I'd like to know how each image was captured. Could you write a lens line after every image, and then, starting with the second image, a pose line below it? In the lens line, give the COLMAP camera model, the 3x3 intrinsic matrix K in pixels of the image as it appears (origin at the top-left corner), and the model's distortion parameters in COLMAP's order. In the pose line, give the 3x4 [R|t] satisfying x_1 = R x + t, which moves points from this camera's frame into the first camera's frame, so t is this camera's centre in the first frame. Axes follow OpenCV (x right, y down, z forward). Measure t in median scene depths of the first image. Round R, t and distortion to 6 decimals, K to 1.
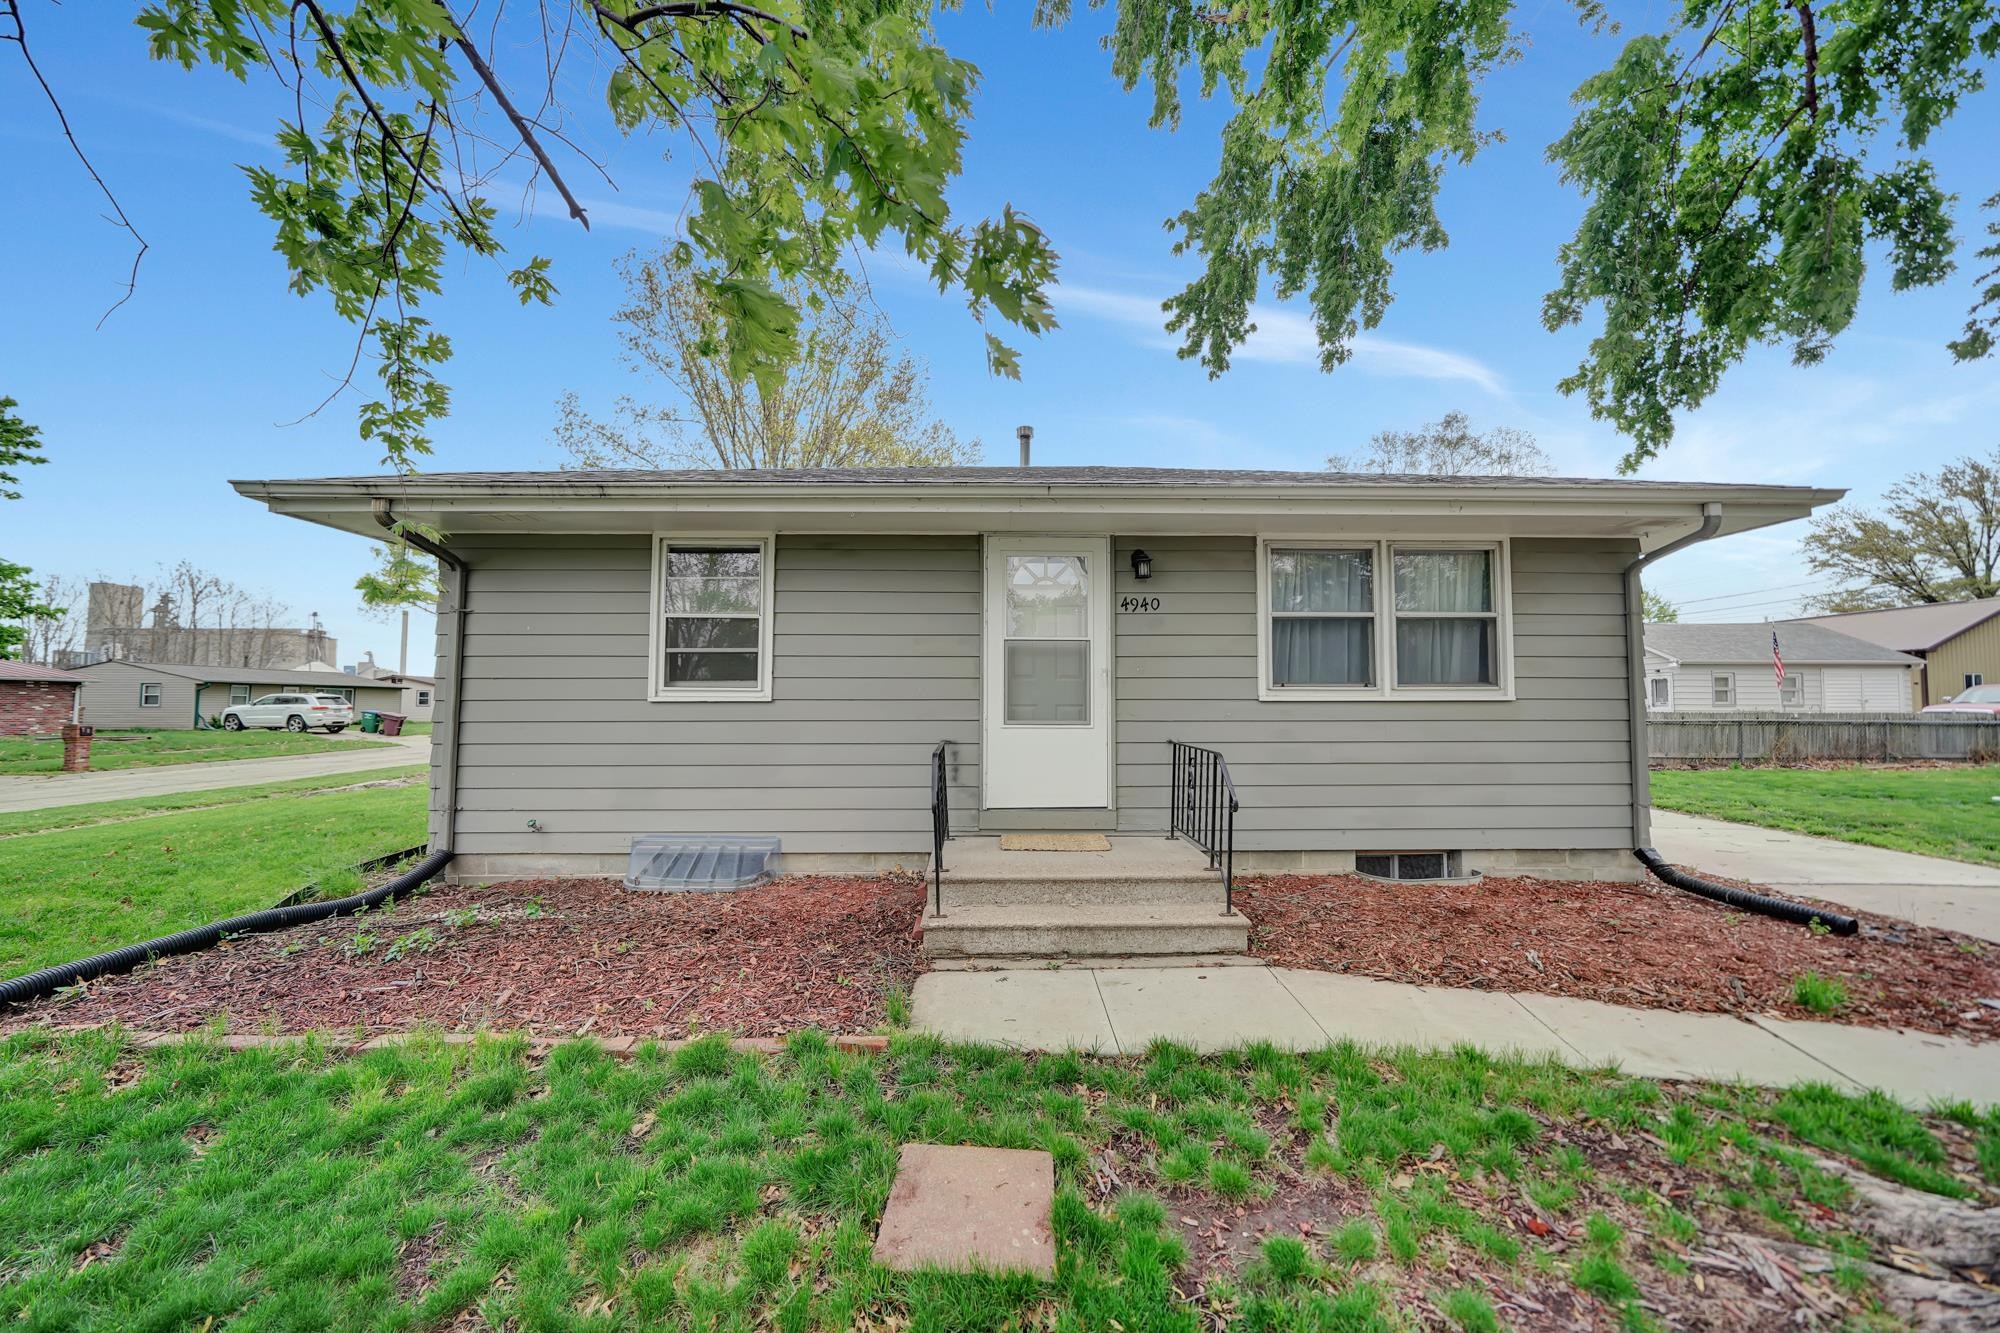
lens RADIAL K [[667.7, 0, 1031.3], [0, 667.7, 676.2], [0, 0, 1]] dist [-0.002282, -0.000116]
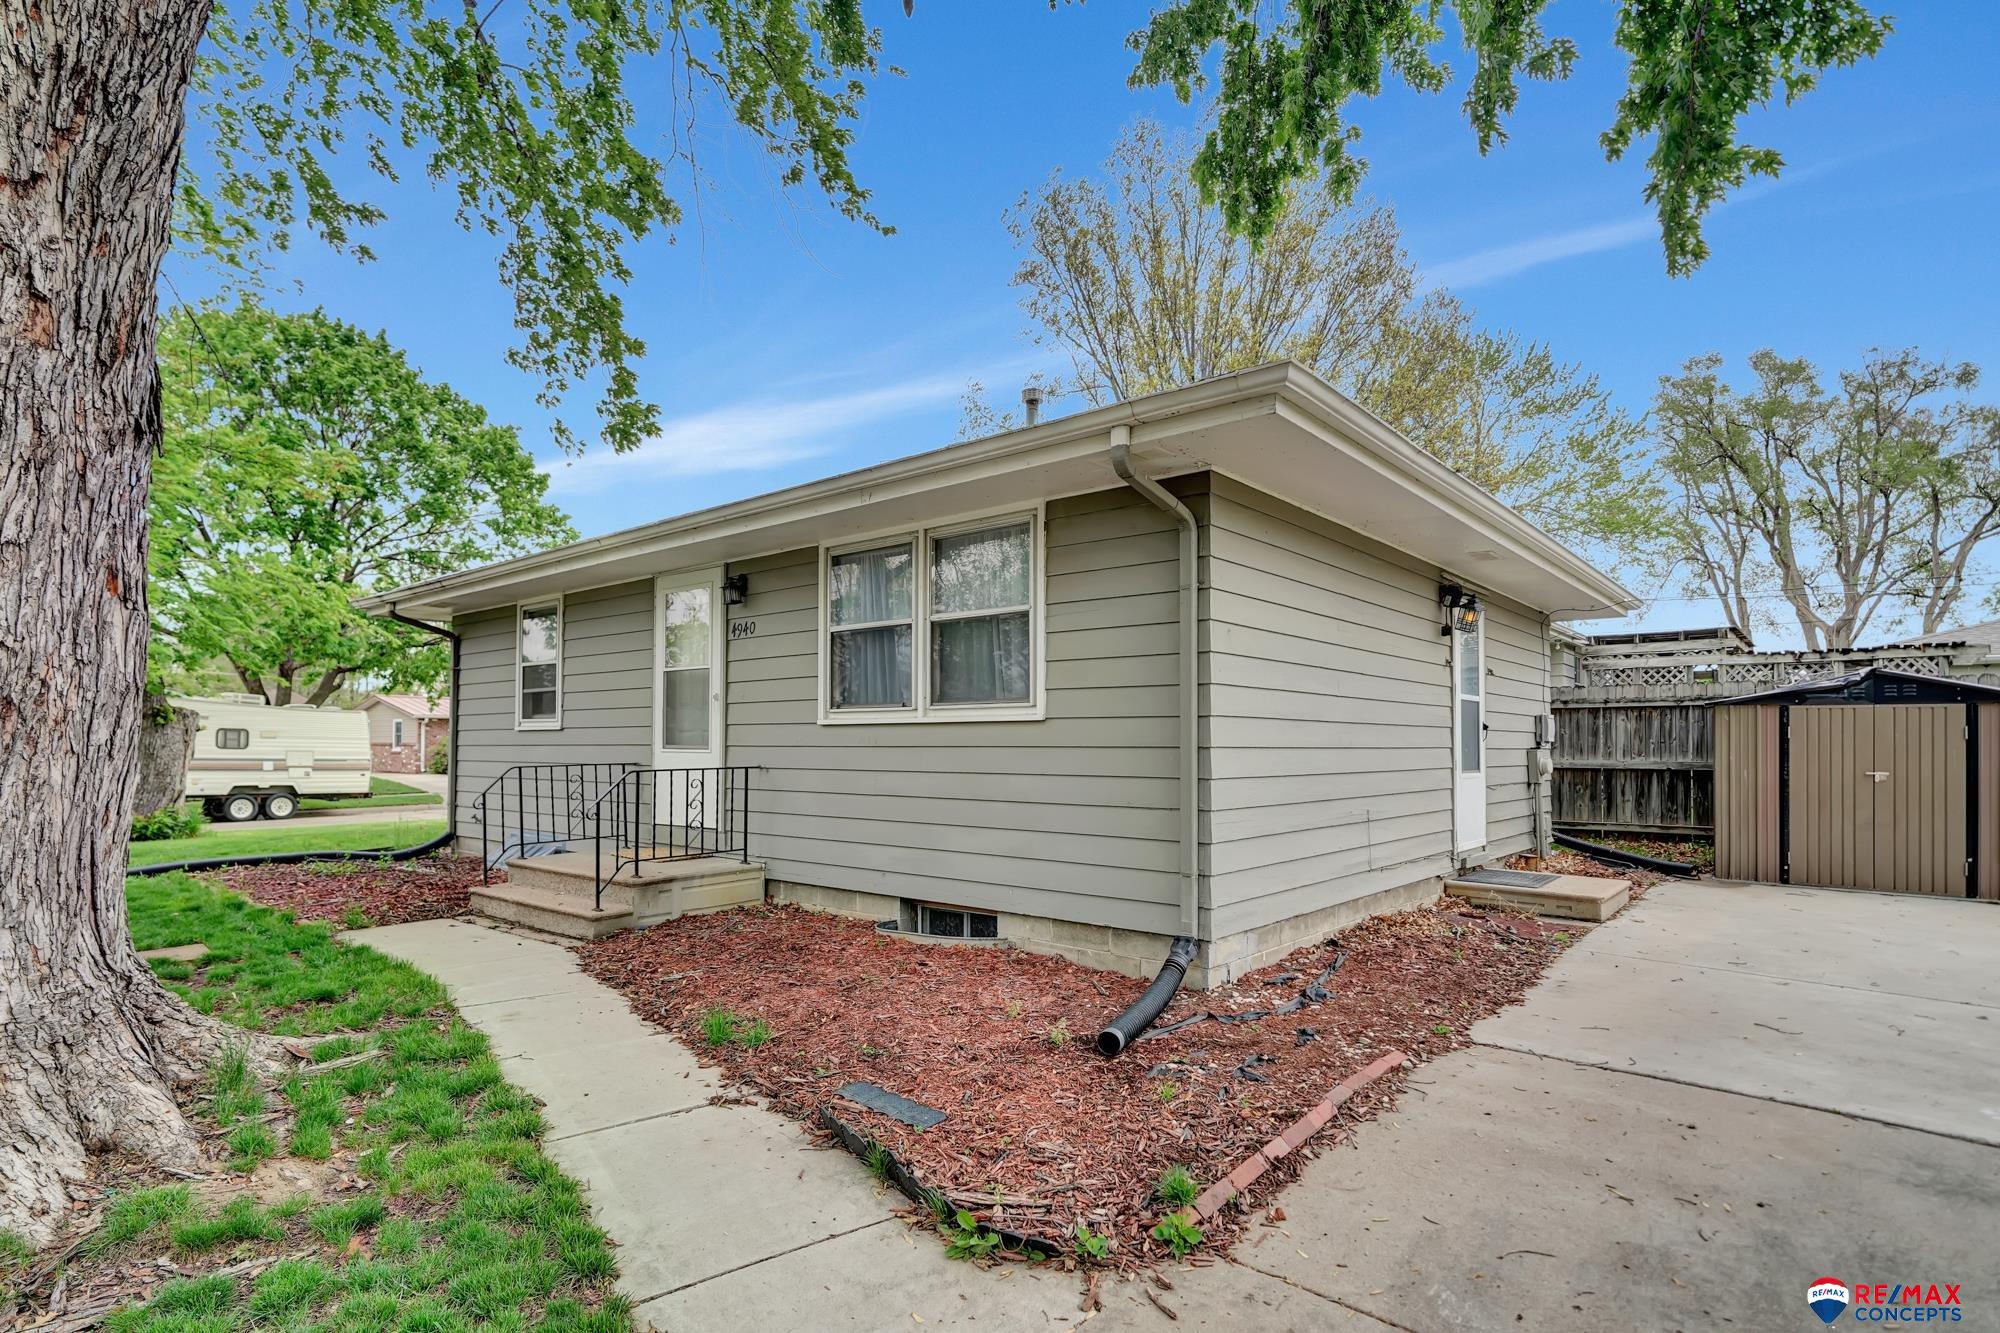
lens RADIAL K [[1058.9, 0, 992.5], [0, 1058.9, 728.3], [0, 0, 1]] dist [0.014226, 0.000391]
pose [[0.729562, -0.007532, -0.683874, 1.505098], [0.046900, 0.998136, 0.039040, -0.004785], [0.682305, -0.060556, 0.728555, 0.095137]]
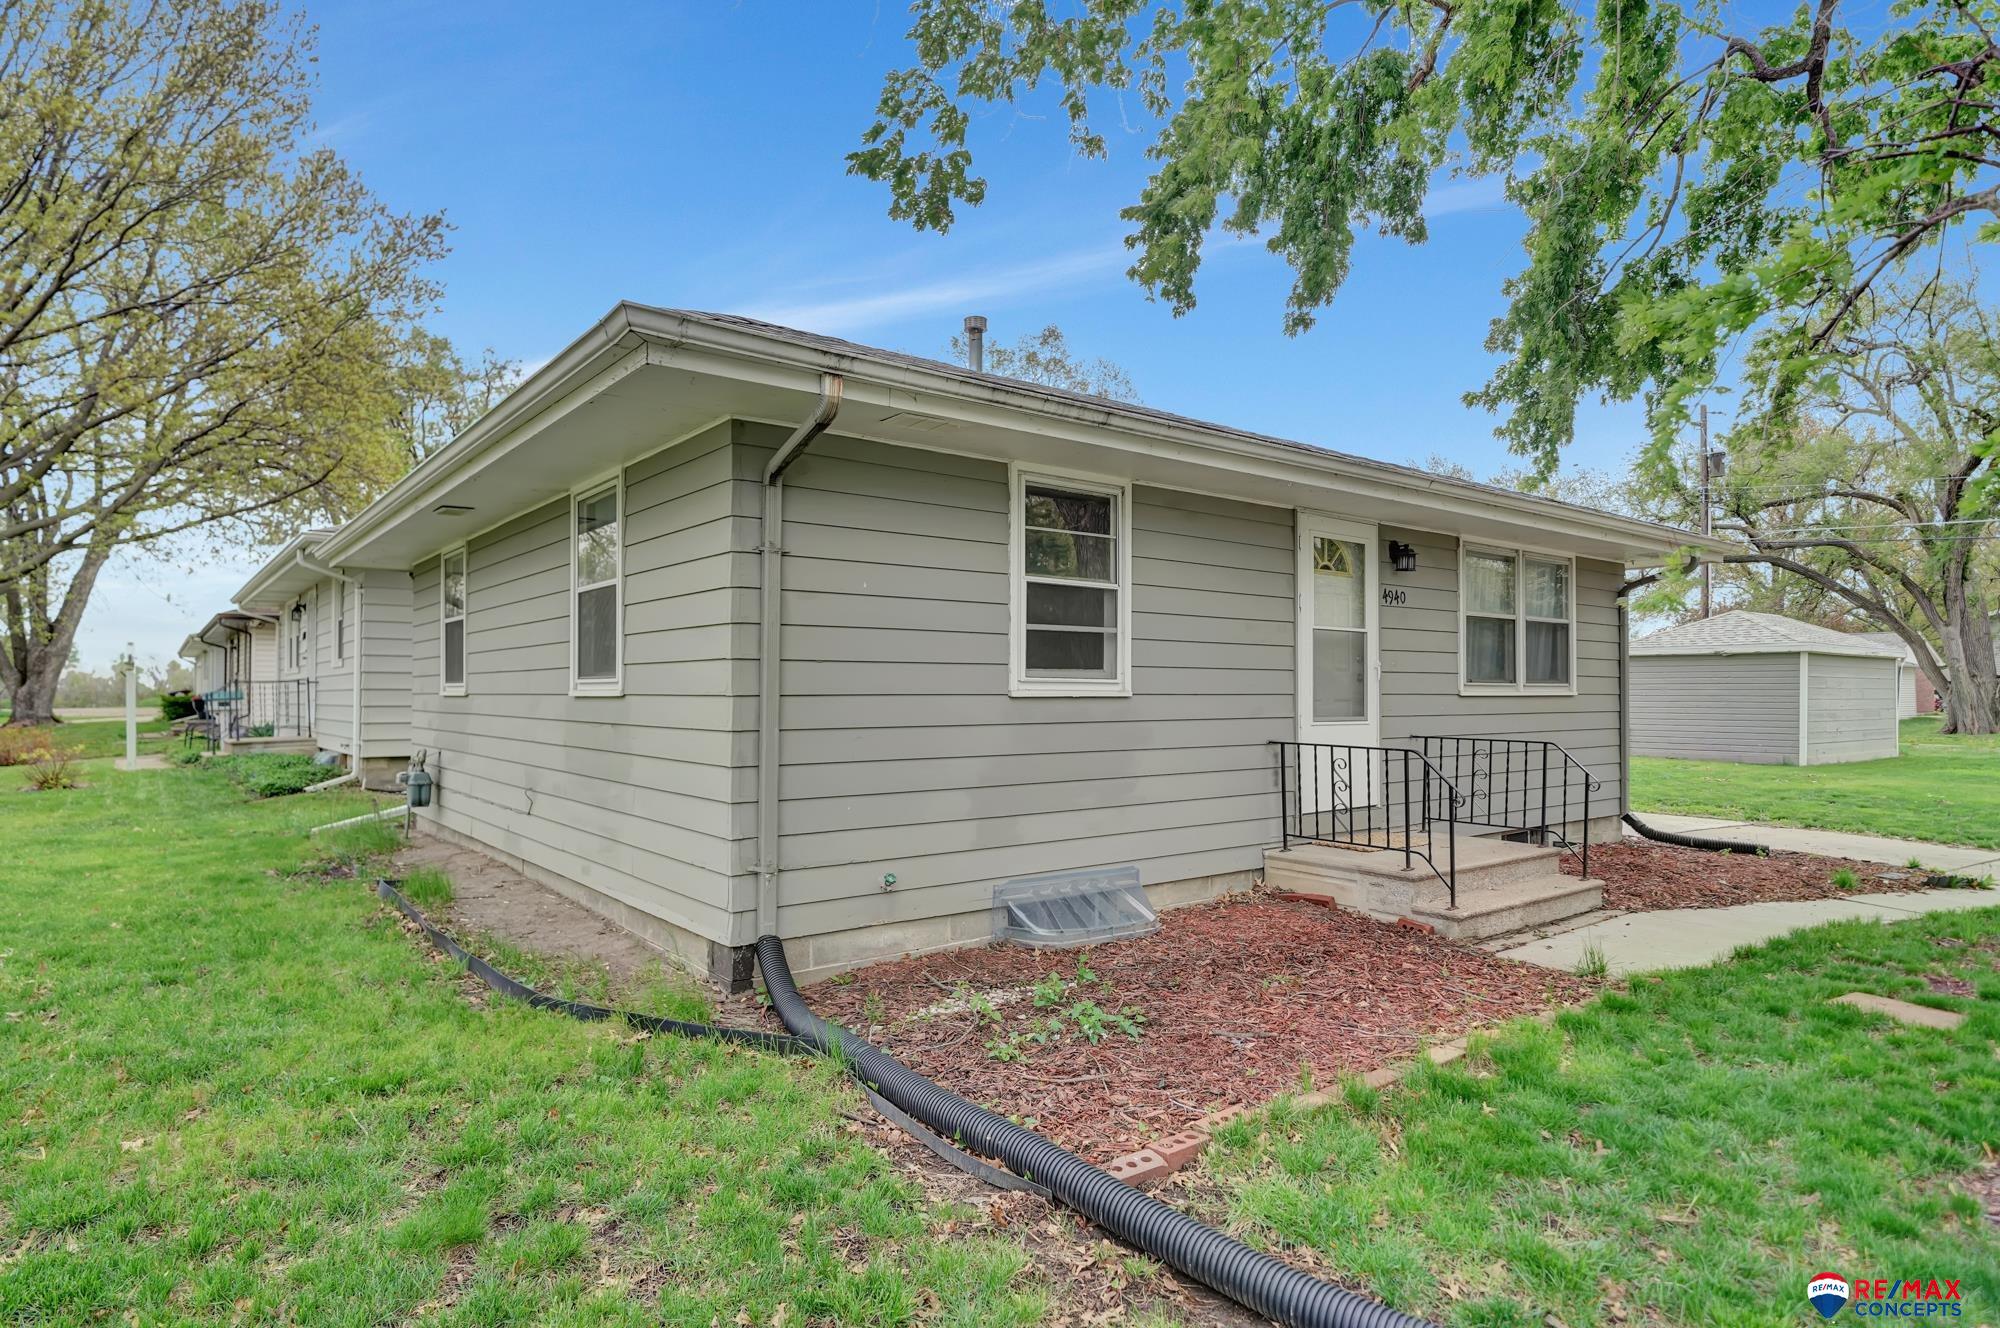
lens RADIAL K [[1097.5, 0, 1000.0], [0, 1097.5, 664.0], [0, 0, 1]] dist [-0.000712, 0.000196]
pose [[0.800798, 0.017891, 0.598667, -1.252842], [-0.026474, 0.999634, 0.005539, -0.003156], [-0.598349, -0.020284, 0.800979, 0.057495]]
